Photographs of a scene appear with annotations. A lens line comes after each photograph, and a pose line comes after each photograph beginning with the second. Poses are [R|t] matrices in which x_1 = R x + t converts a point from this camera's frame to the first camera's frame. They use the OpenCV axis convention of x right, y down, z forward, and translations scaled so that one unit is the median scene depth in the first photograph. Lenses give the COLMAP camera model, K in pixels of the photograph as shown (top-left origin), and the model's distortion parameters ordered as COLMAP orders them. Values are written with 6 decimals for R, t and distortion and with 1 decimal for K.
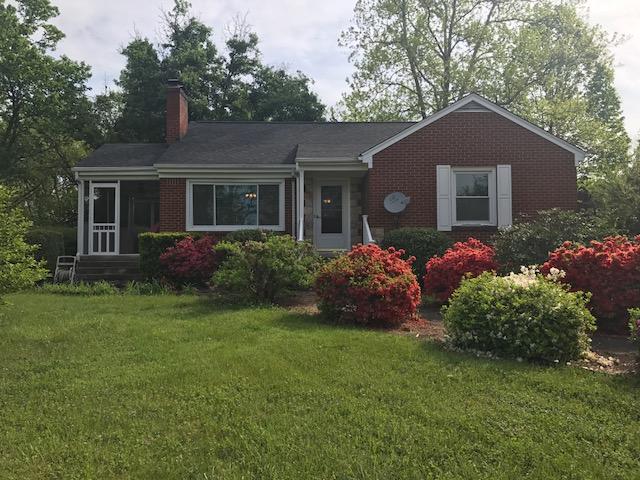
lens RADIAL K [[524.0, 0, 320.0], [0, 524.0, 240.0], [0, 0, 1]] dist [0.039889, -0.051700]
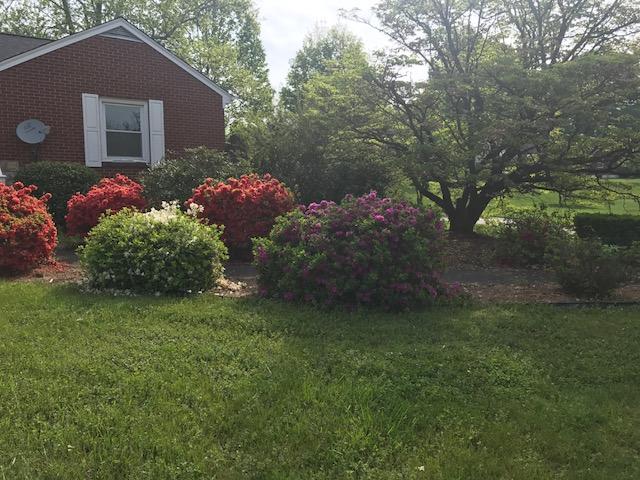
lens RADIAL K [[524.0, 0, 320.0], [0, 524.0, 240.0], [0, 0, 1]] dist [0.039889, -0.051700]
pose [[0.816748, -0.053852, 0.574477, 0.021944], [-0.012468, 0.993755, 0.110882, 0.003174], [-0.576860, -0.097725, 0.810976, 0.004910]]
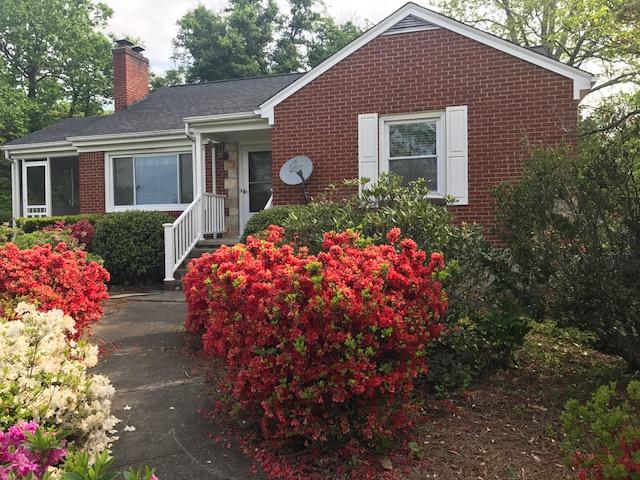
lens RADIAL K [[524.0, 0, 320.0], [0, 524.0, 240.0], [0, 0, 1]] dist [0.039889, -0.051700]
pose [[0.955411, -0.004790, -0.295241, 0.380387], [0.022995, 0.998039, 0.058220, -0.015498], [0.294383, -0.062413, 0.953647, 0.296941]]
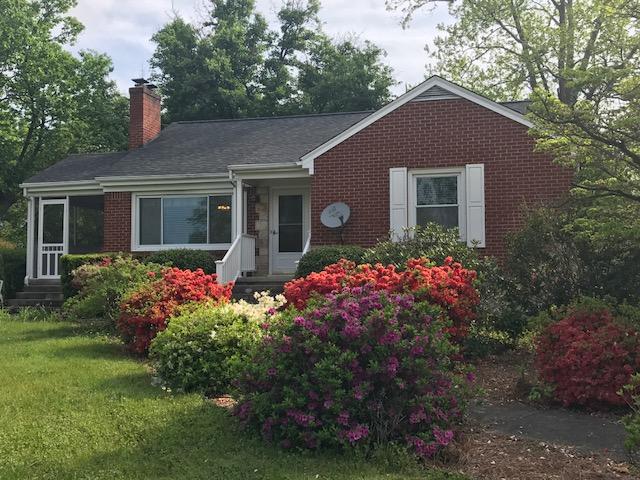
lens RADIAL K [[700.3, 0, 320.0], [0, 700.3, 240.0], [0, 0, 1]] dist [0.157052, -0.521140]
pose [[0.969582, -0.014578, -0.244332, 0.380907], [0.009466, 0.999711, -0.022087, -0.007390], [0.244584, 0.019102, 0.969440, -0.082324]]
